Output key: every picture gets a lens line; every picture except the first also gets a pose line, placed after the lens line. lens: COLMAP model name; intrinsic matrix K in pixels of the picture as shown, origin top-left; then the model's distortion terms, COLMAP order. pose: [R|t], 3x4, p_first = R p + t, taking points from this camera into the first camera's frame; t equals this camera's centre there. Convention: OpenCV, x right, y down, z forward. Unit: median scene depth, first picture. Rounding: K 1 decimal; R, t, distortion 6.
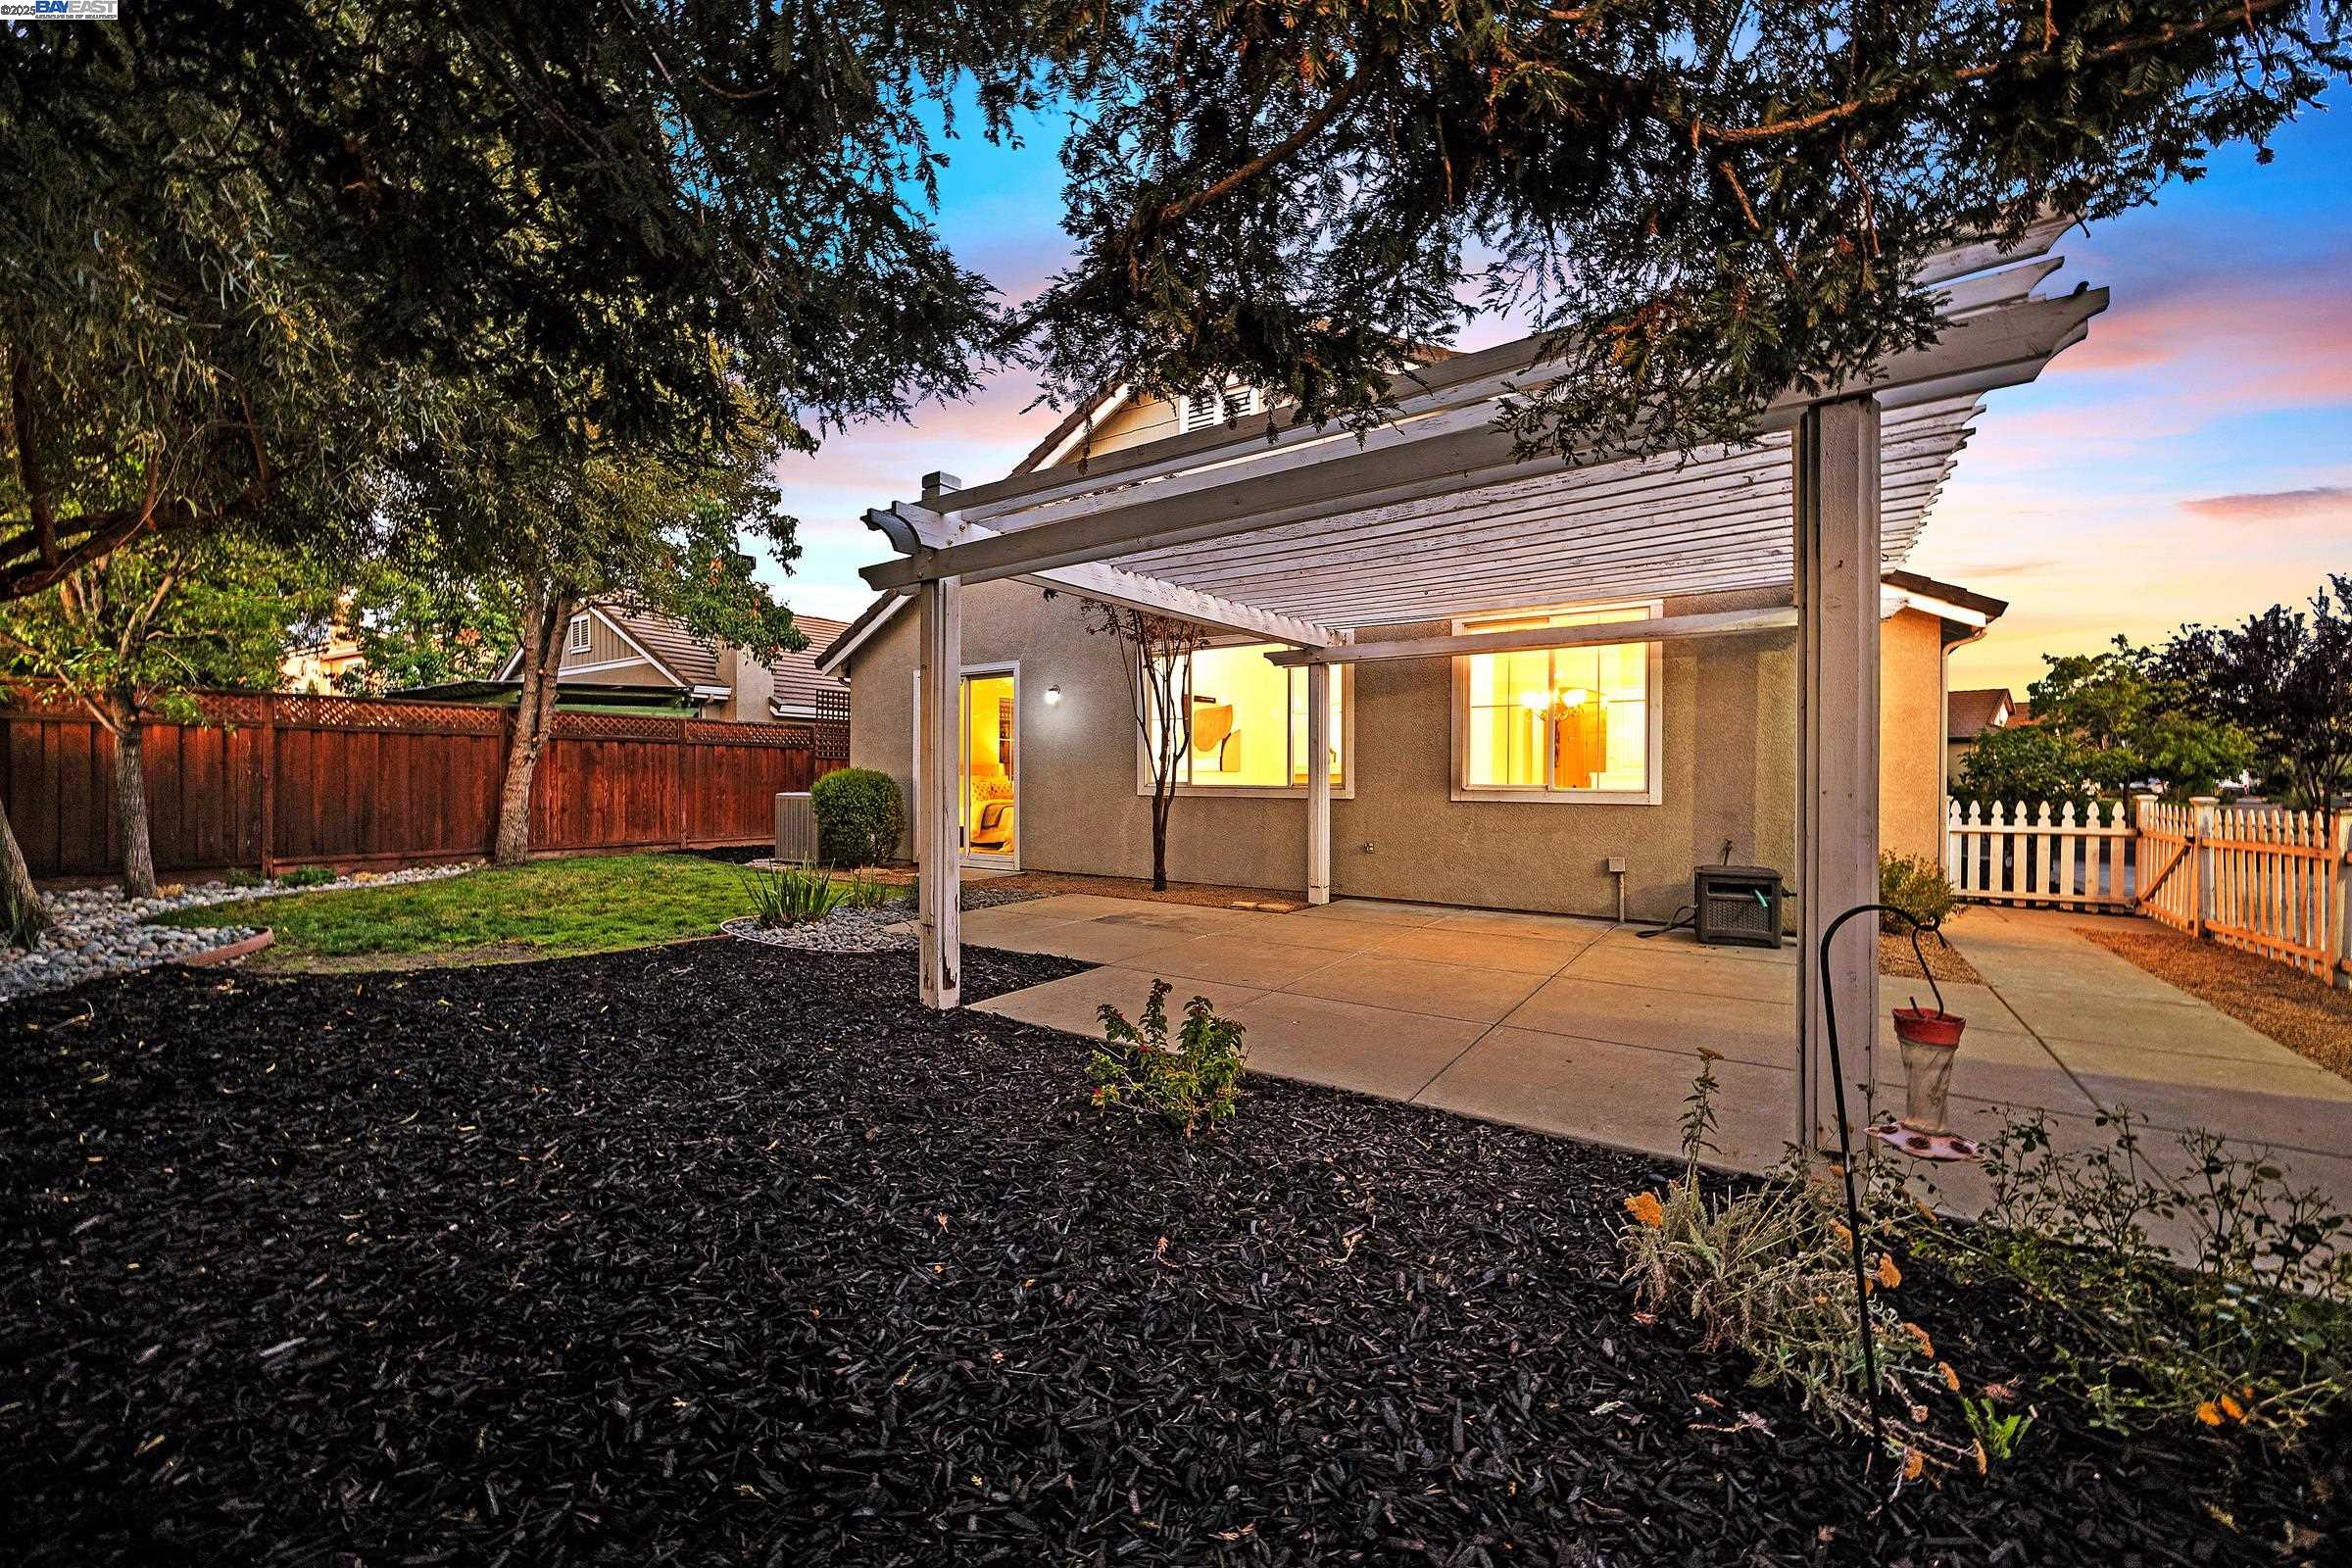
lens RADIAL K [[940.2, 0, 1168.9], [0, 940.2, 774.6], [0, 0, 1]] dist [0.012678, -0.000255]
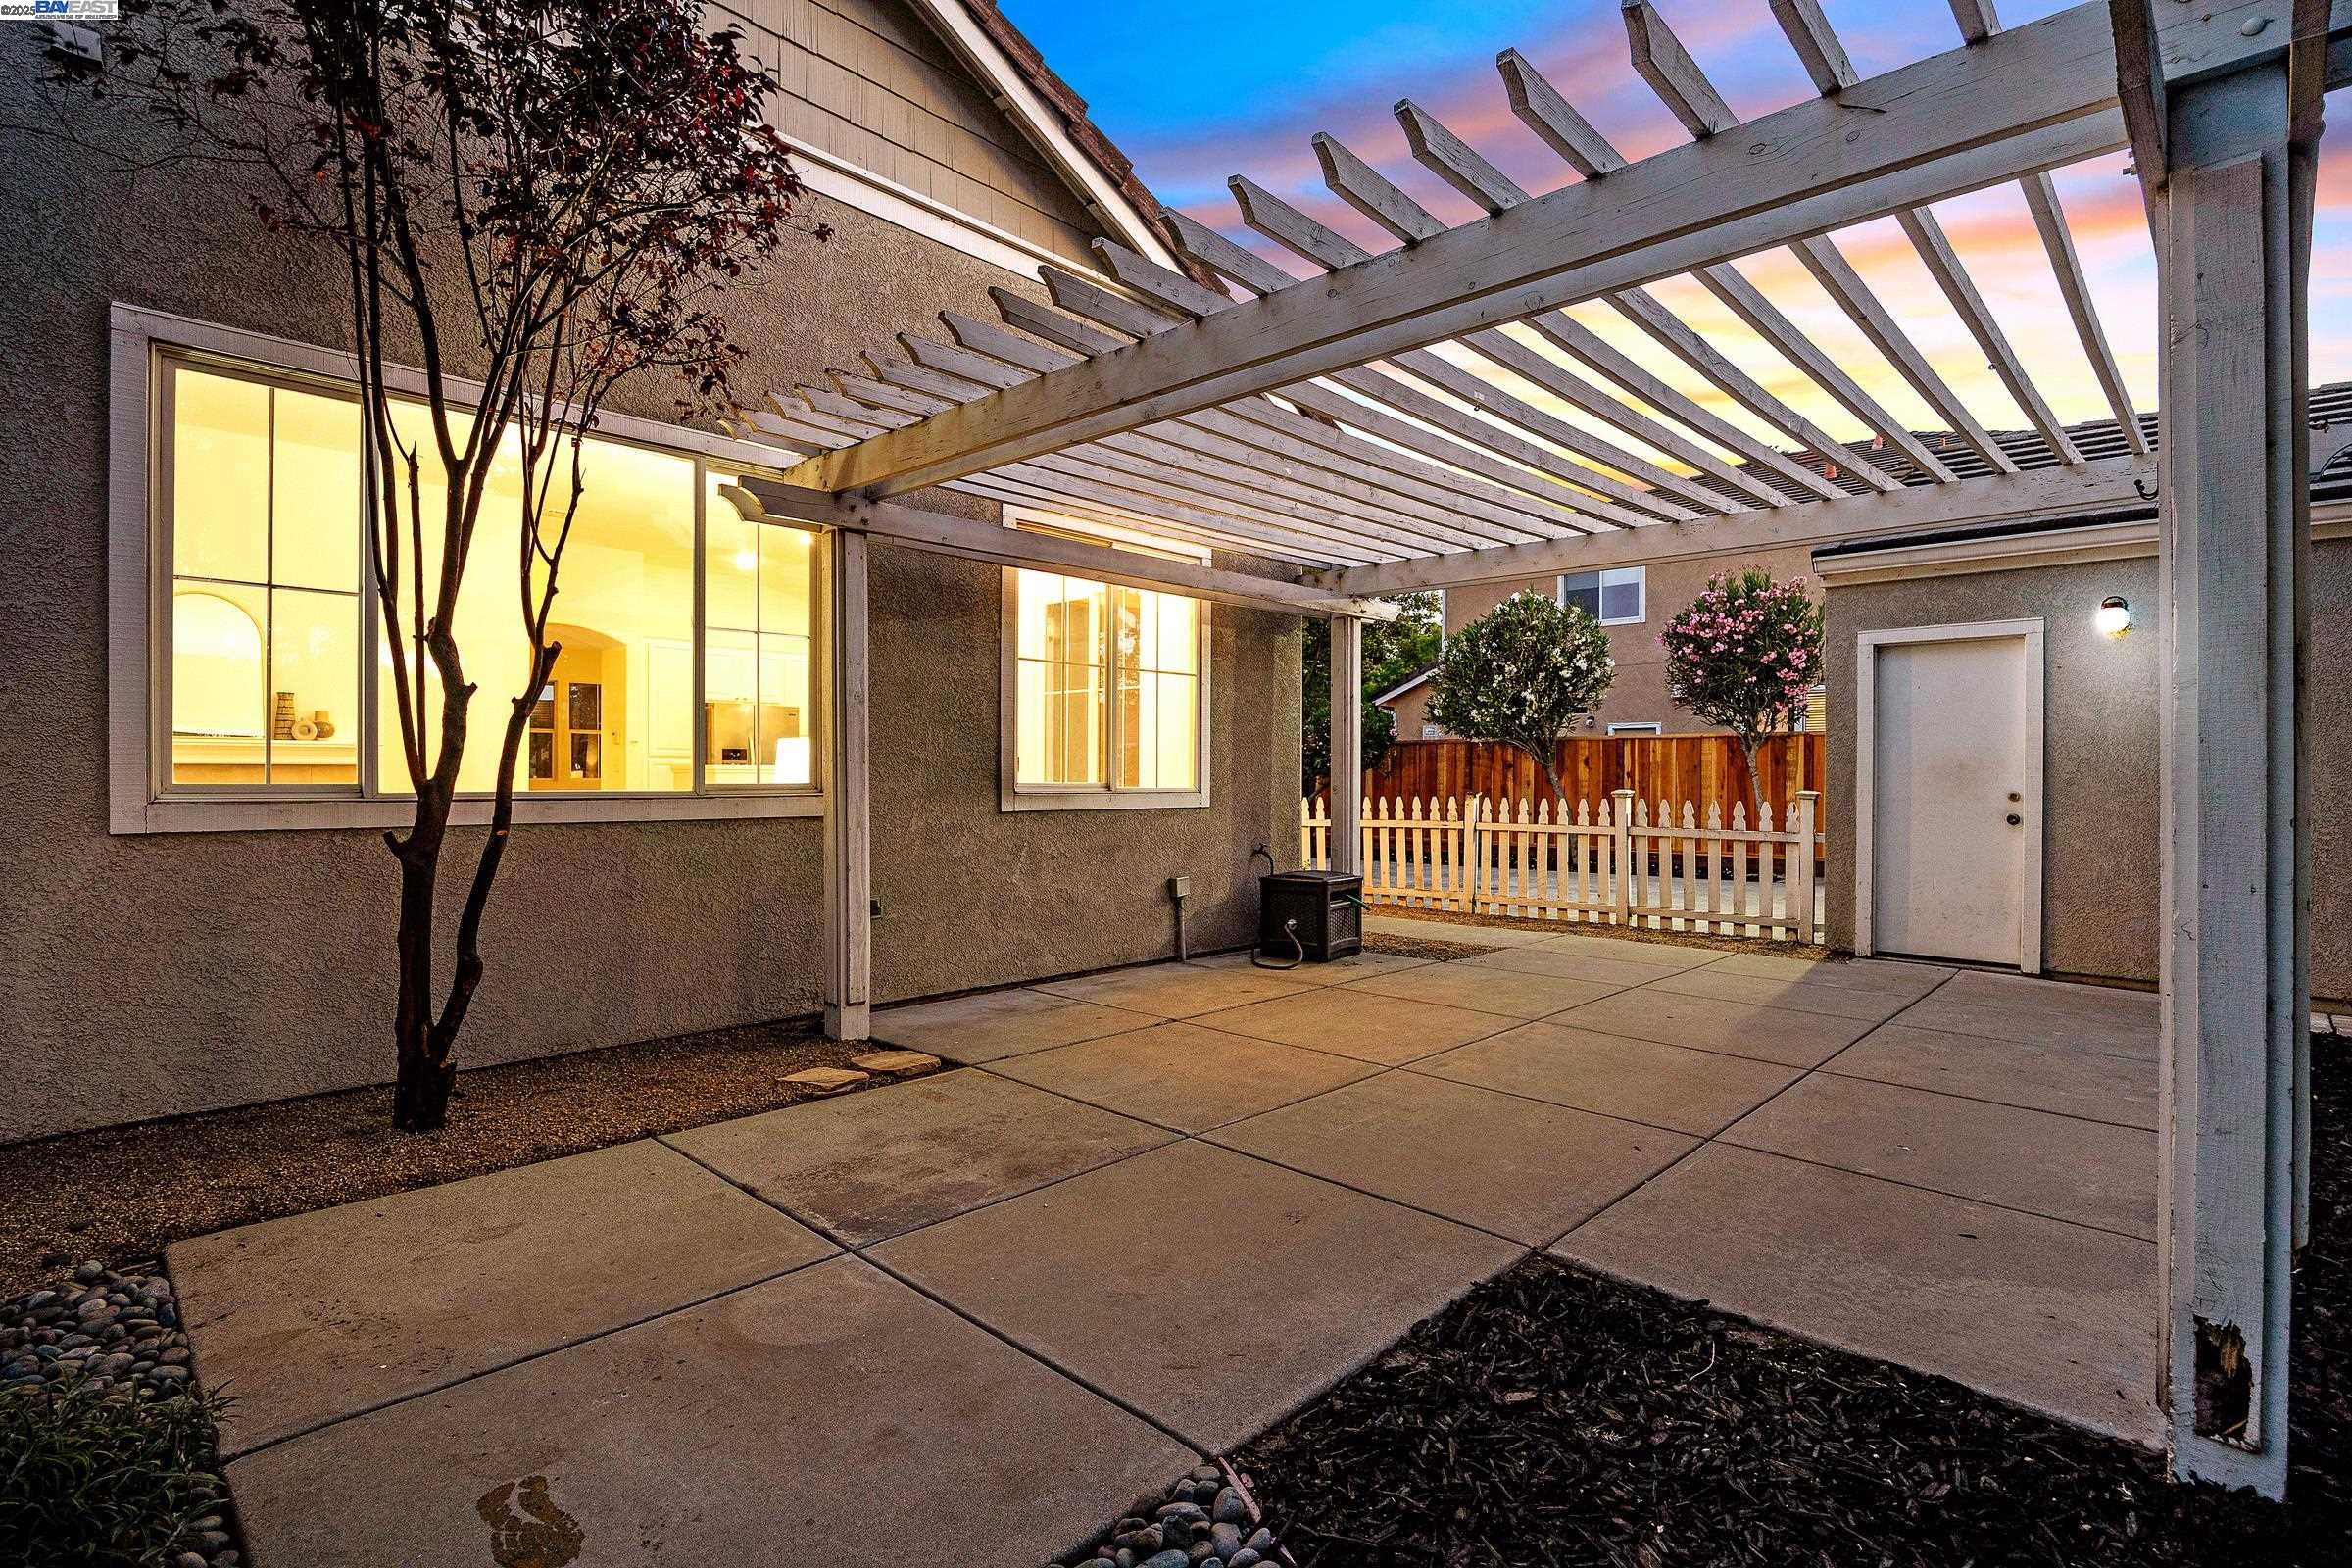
lens RADIAL K [[1149.7, 0, 1169.4], [0, 1149.7, 783.4], [0, 0, 1]] dist [-0.016967, 0.000245]
pose [[0.168718, -0.005189, 0.985651, -0.400280], [-0.004817, 0.999970, 0.006089, 0.005303], [-0.985653, -0.005775, 0.168688, 0.782600]]
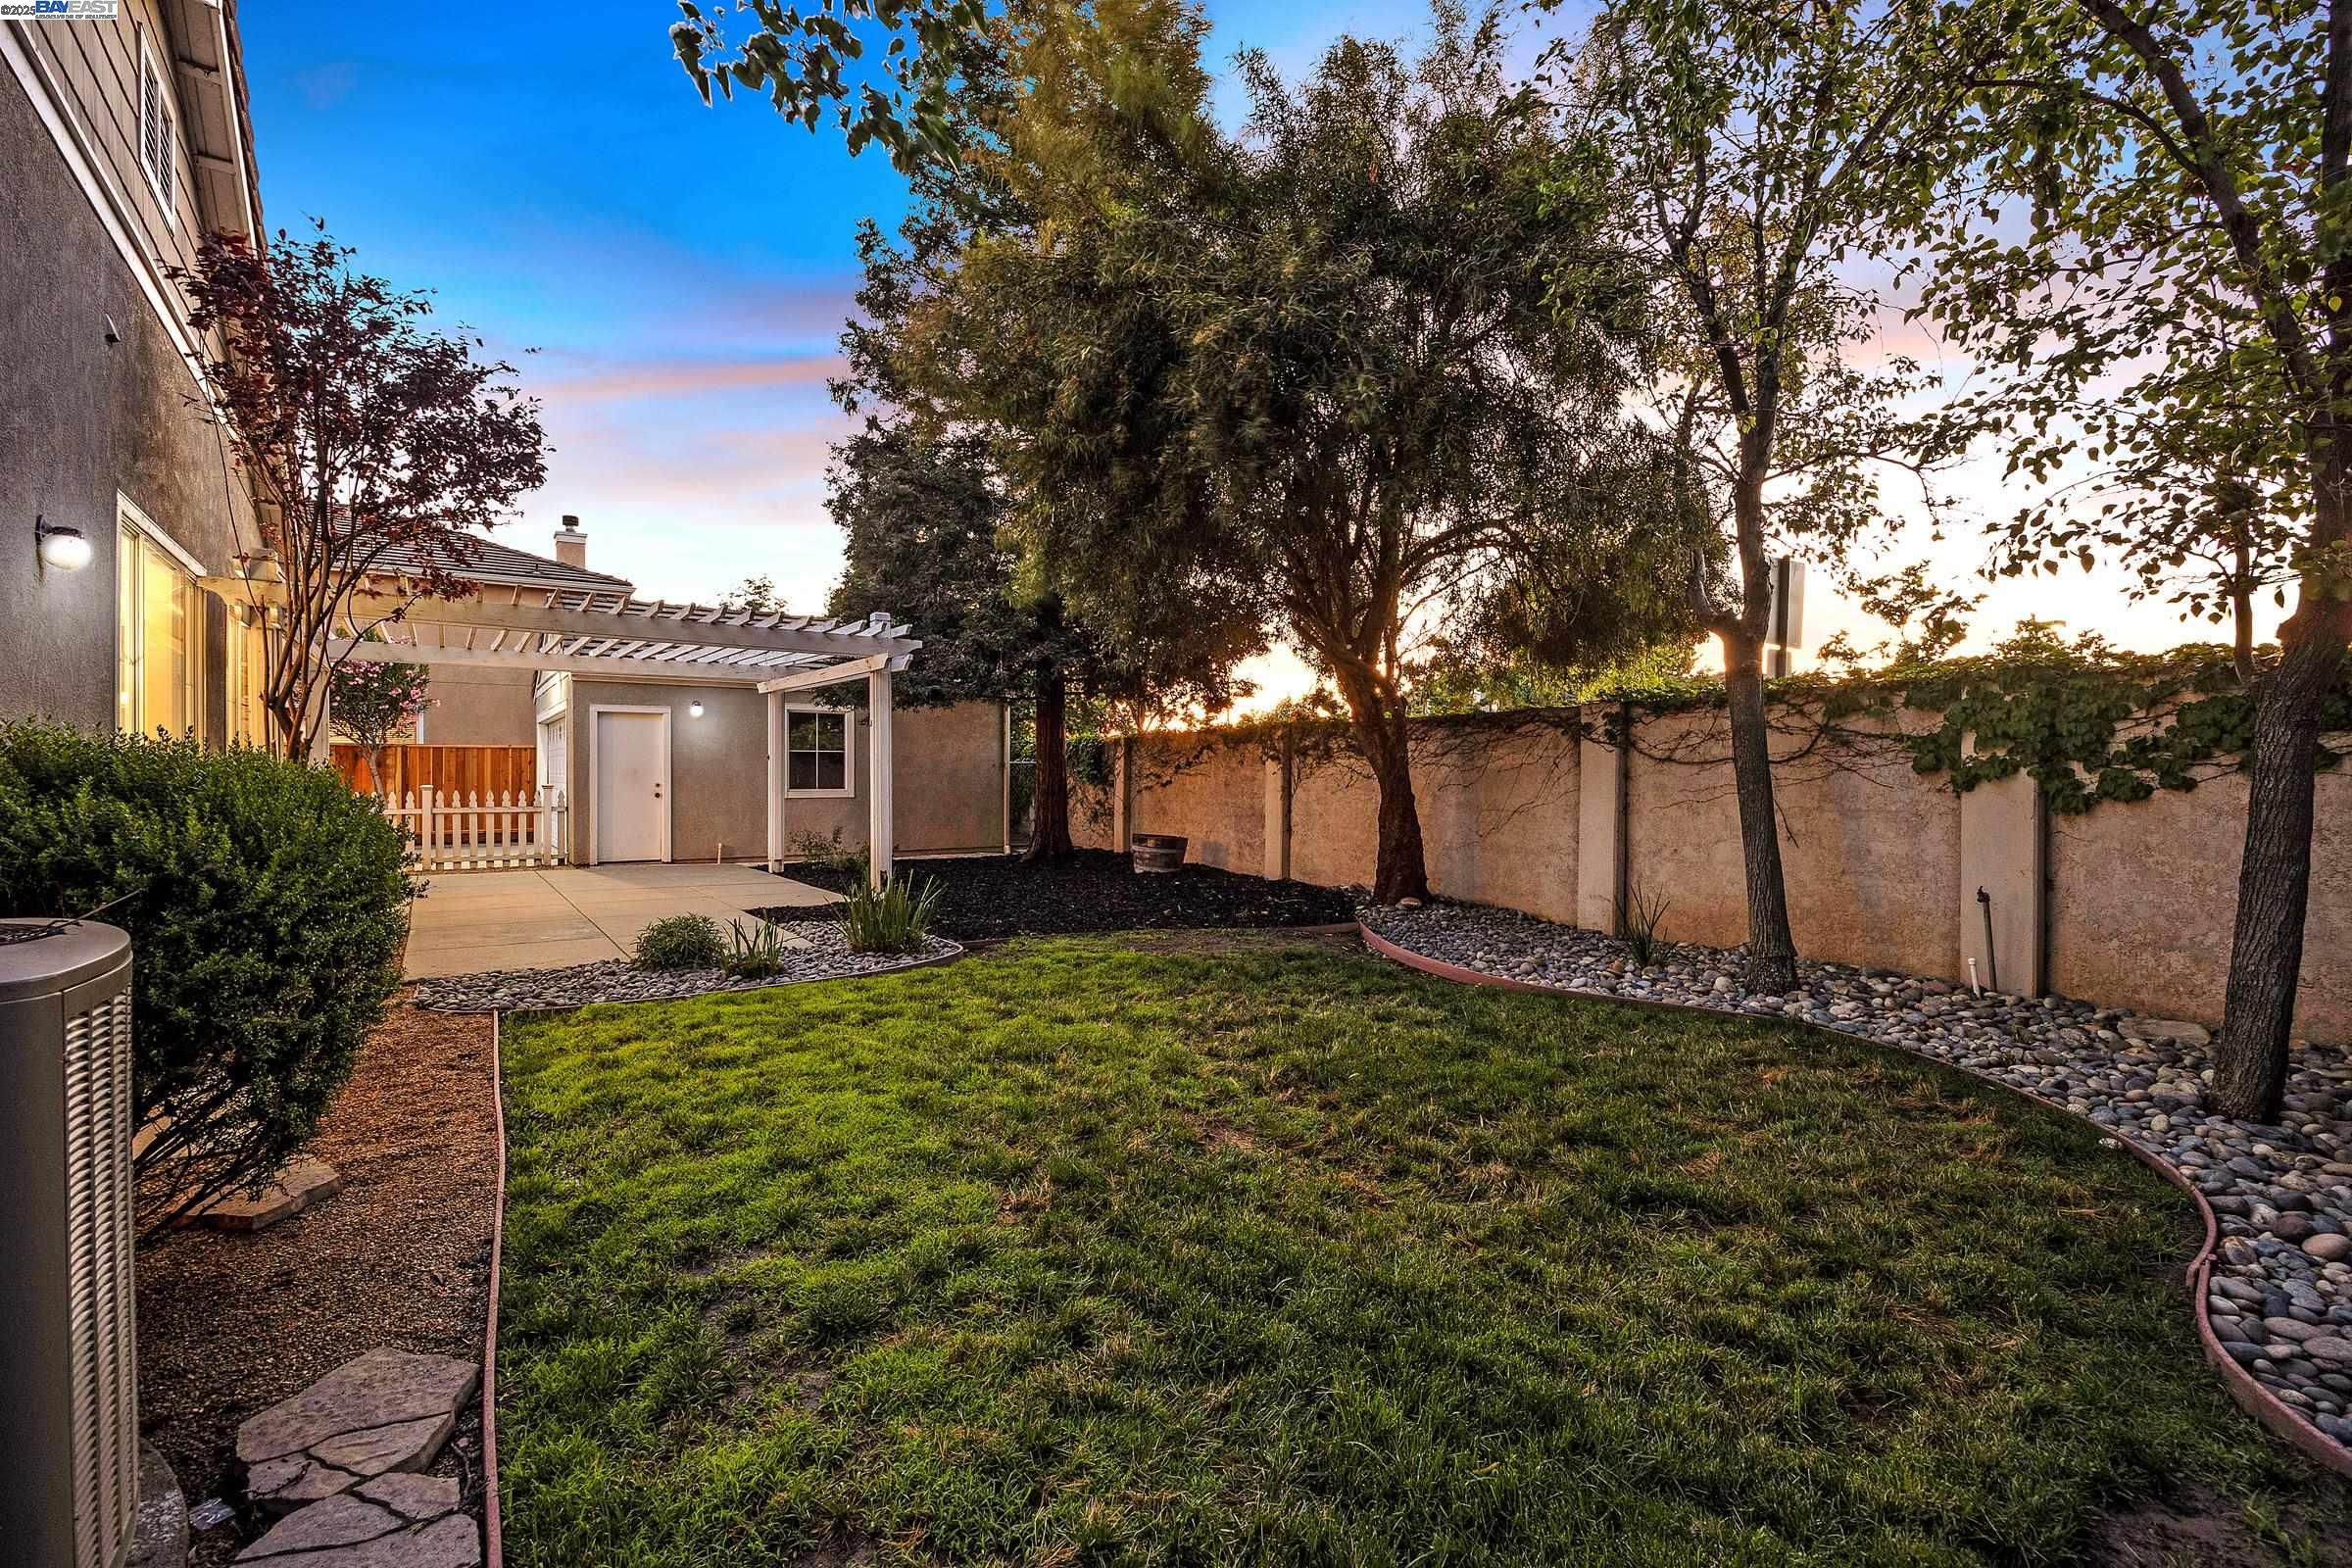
lens RADIAL K [[1048.5, 0, 1165.6], [0, 1048.5, 776.2], [0, 0, 1]] dist [-0.002283, -0.000098]
pose [[-0.937905, -0.001816, 0.346889, -0.840598], [0.000847, 0.999971, 0.007525, -0.009348], [-0.346892, 0.007352, -0.937876, 1.620547]]
